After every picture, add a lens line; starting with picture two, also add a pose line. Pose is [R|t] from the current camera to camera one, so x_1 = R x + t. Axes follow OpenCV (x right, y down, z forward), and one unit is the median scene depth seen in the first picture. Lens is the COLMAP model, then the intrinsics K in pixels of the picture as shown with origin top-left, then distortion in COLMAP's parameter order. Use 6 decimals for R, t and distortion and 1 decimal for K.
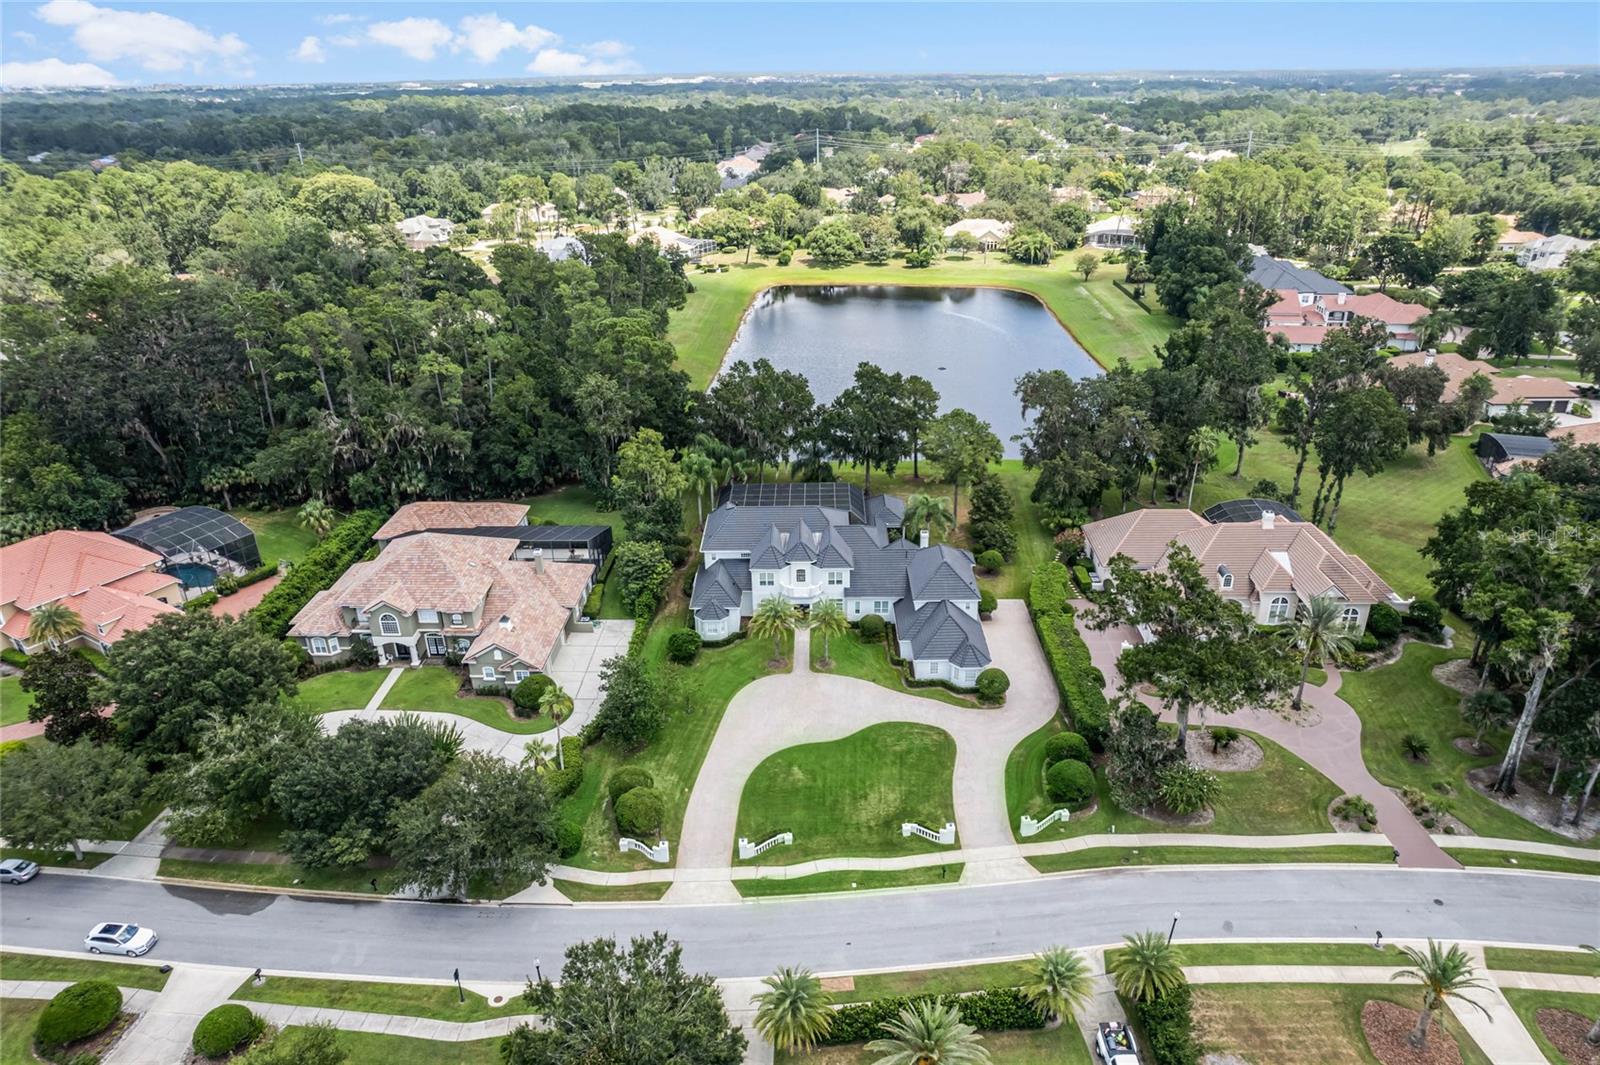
lens RADIAL K [[1026.2, 0, 803.3], [0, 1026.2, 525.2], [0, 0, 1]] dist [-0.073079, 0.060223]
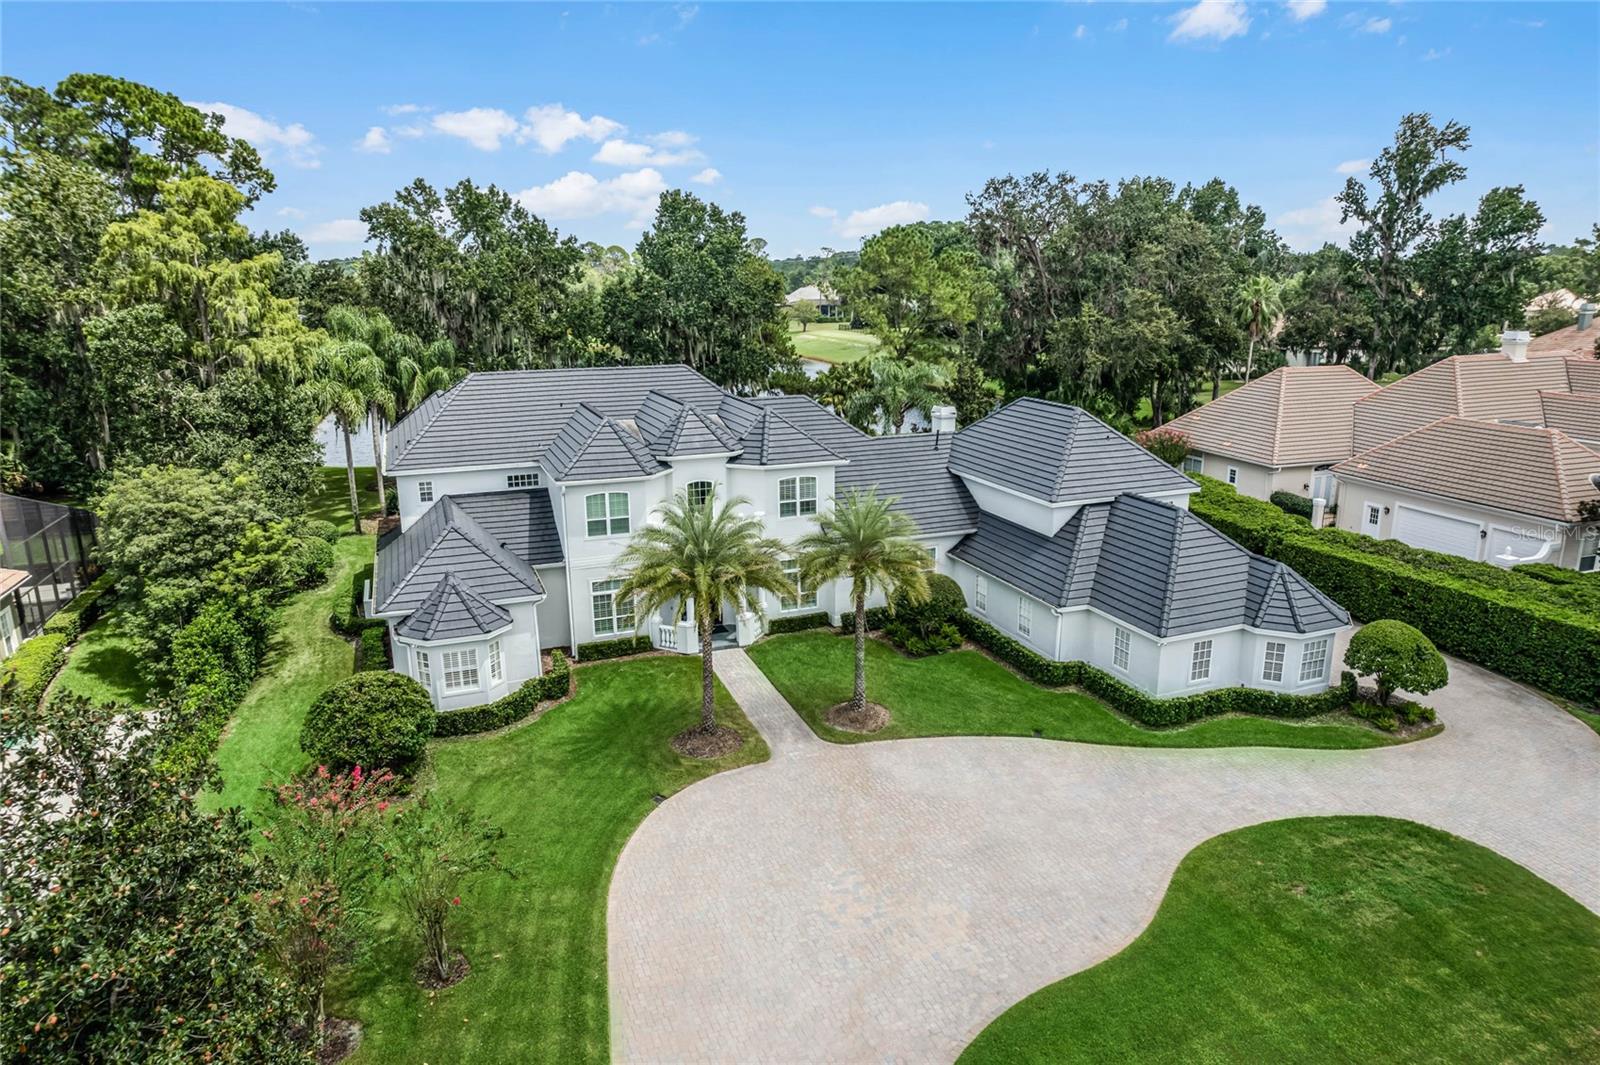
lens RADIAL K [[1026.2, 0, 812.9], [0, 1026.2, 524.8], [0, 0, 1]] dist [-0.073079, 0.060223]
pose [[0.925797, -0.080158, 0.369425, -0.103542], [0.147003, 0.976681, -0.156476, 0.125613], [-0.348267, 0.199171, 0.915992, 0.707502]]
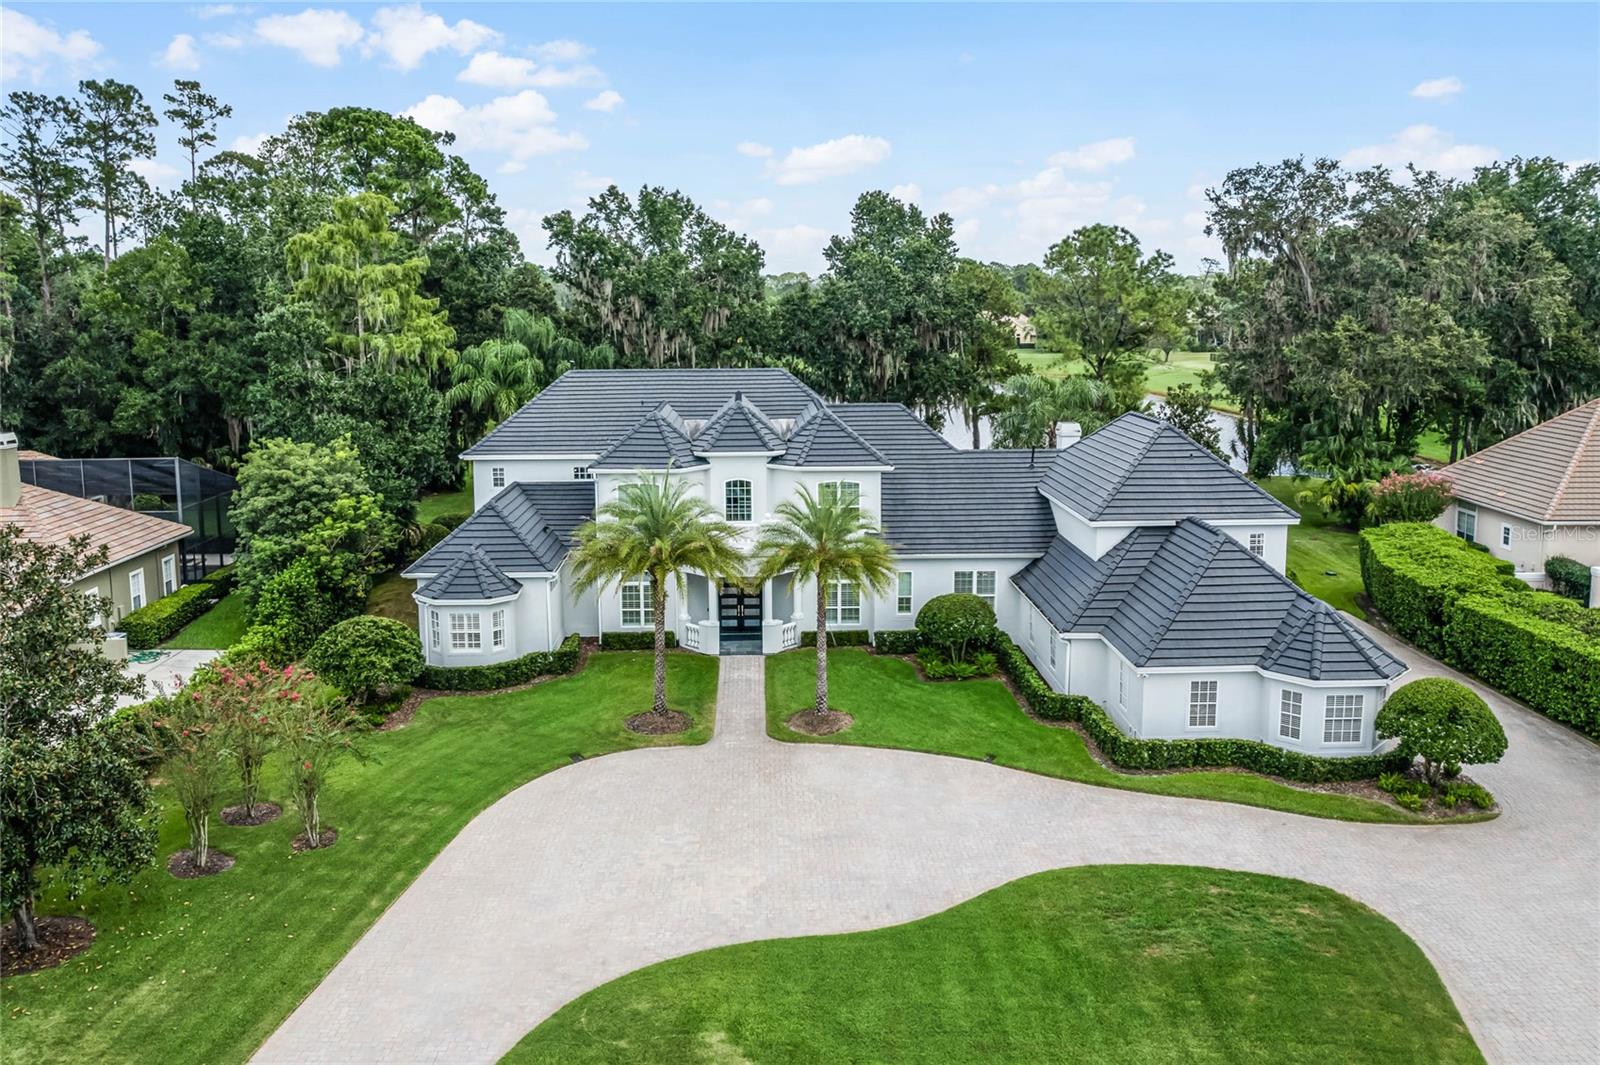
lens RADIAL K [[1280.8, 0, 757.2], [0, 1280.8, 465.4], [0, 0, 1]] dist [-0.051387, 0.012739]
pose [[0.999860, 0.005728, 0.015753, -0.003136], [-0.000958, 0.957794, -0.287454, 0.172412], [-0.016734, 0.287399, 0.957665, 0.618787]]
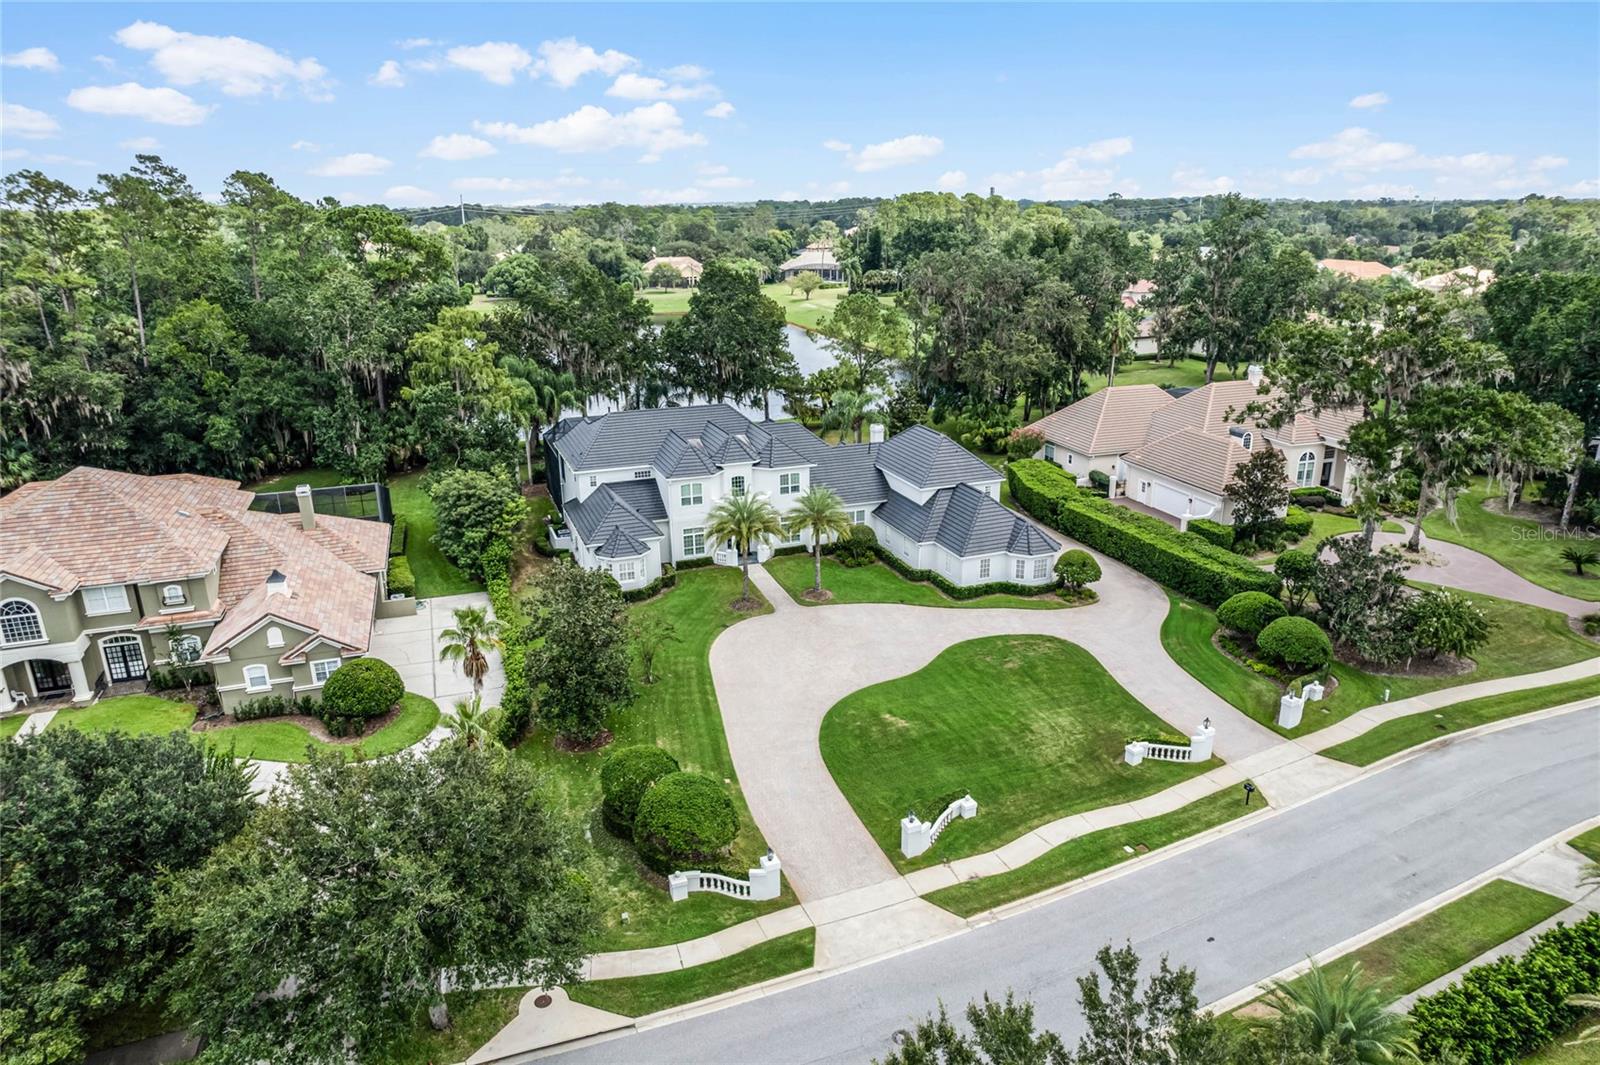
lens RADIAL K [[1026.2, 0, 808.8], [0, 1026.2, 530.4], [0, 0, 1]] dist [-0.073079, 0.060223]
pose [[0.930120, -0.104444, 0.352091, -0.210780], [0.144703, 0.985377, -0.089959, 0.153770], [-0.337547, 0.134621, 0.931633, 0.387579]]
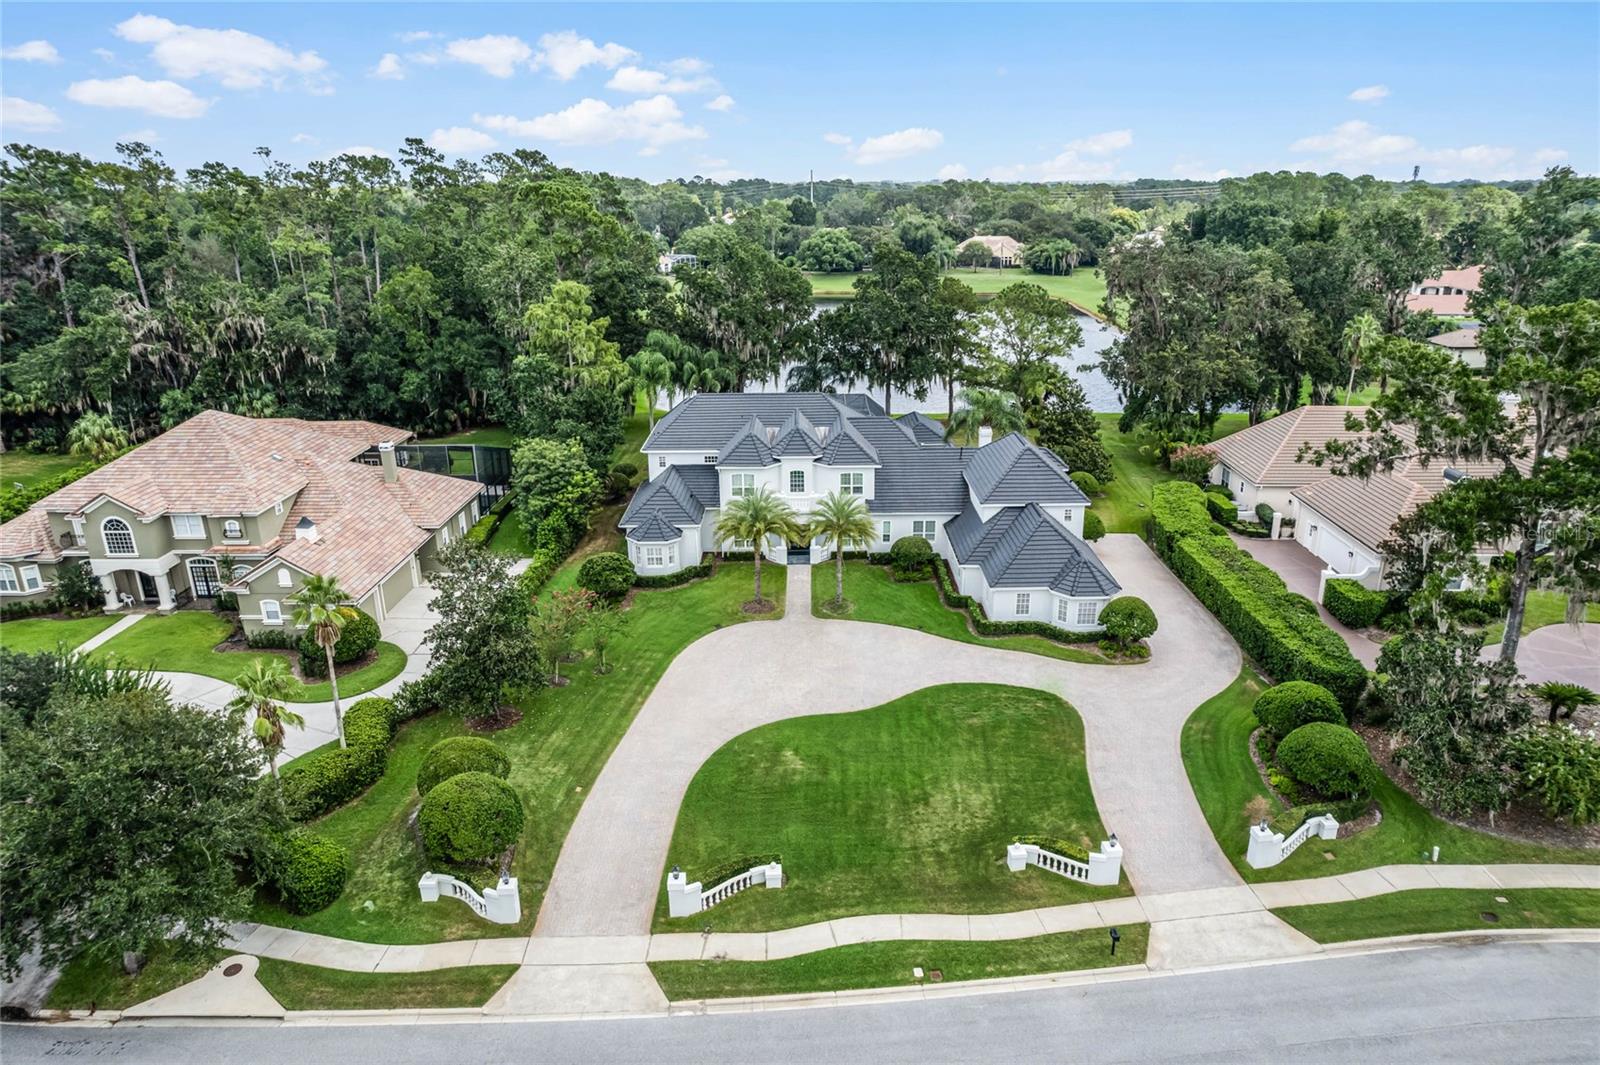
lens RADIAL K [[1026.2, 0, 807.6], [0, 1026.2, 529.8], [0, 0, 1]] dist [-0.073079, 0.060223]
pose [[0.999915, 0.003146, 0.012624, -0.004081], [-0.001931, 0.995465, -0.095109, 0.148425], [-0.012866, 0.095076, 0.995387, 0.394377]]
